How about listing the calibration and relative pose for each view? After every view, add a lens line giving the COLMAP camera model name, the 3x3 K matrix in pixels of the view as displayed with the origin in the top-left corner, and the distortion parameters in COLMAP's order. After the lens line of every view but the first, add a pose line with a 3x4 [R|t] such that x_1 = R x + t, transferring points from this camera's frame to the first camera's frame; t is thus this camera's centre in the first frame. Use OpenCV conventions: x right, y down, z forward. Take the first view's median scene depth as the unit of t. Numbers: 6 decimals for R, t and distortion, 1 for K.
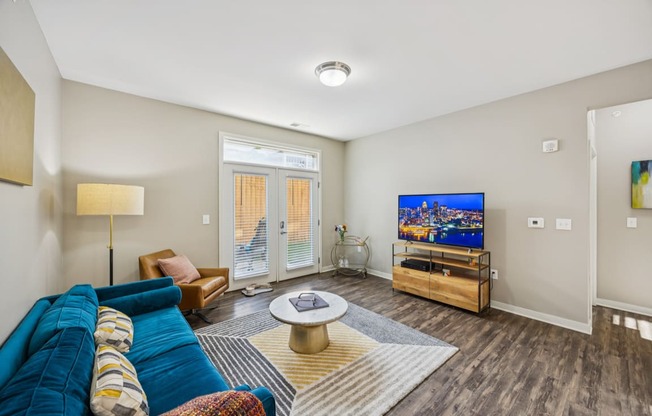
lens RADIAL K [[249.3, 0, 325.2], [0, 249.3, 203.5], [0, 0, 1]] dist [-0.000142, 0.000039]
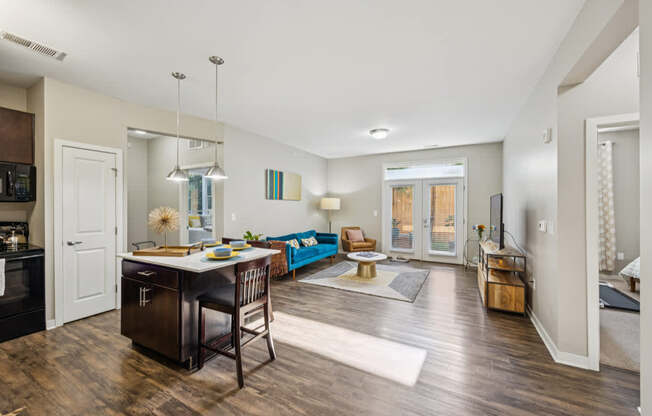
lens RADIAL K [[253.0, 0, 327.8], [0, 253.0, 207.3], [0, 0, 1]] dist [-0.000410, 0.000027]
pose [[0.360938, 0.001905, -0.932588, 1.630763], [0.003029, 0.999990, 0.003215, 0.012956], [0.932585, -0.003986, 0.360929, -0.003606]]
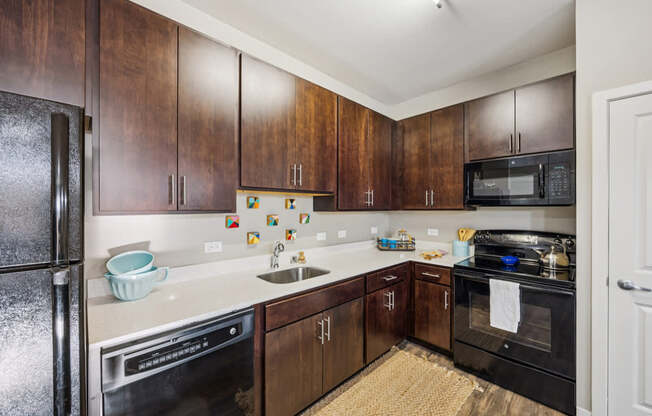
lens RADIAL K [[253.0, 0, 327.8], [0, 253.0, 207.3], [0, 0, 1]] dist [-0.000410, 0.000027]
pose [[-0.997342, -0.003732, -0.072771, 0.864530], [-0.003466, 0.999987, -0.003775, -0.001832], [0.072784, -0.003513, -0.997342, -0.144048]]
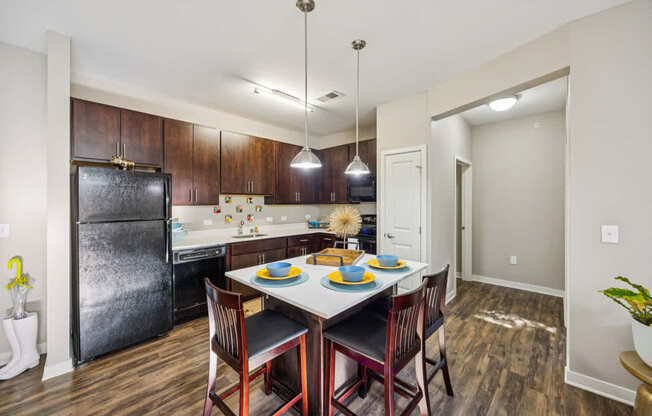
lens RADIAL K [[249.3, 0, 325.2], [0, 249.3, 203.5], [0, 0, 1]] dist [-0.000142, 0.000039]
pose [[-0.993494, -0.001339, -0.113878, 0.627113], [-0.001464, 0.999998, 0.001006, -0.000071], [0.113876, 0.001167, -0.993494, 0.621783]]
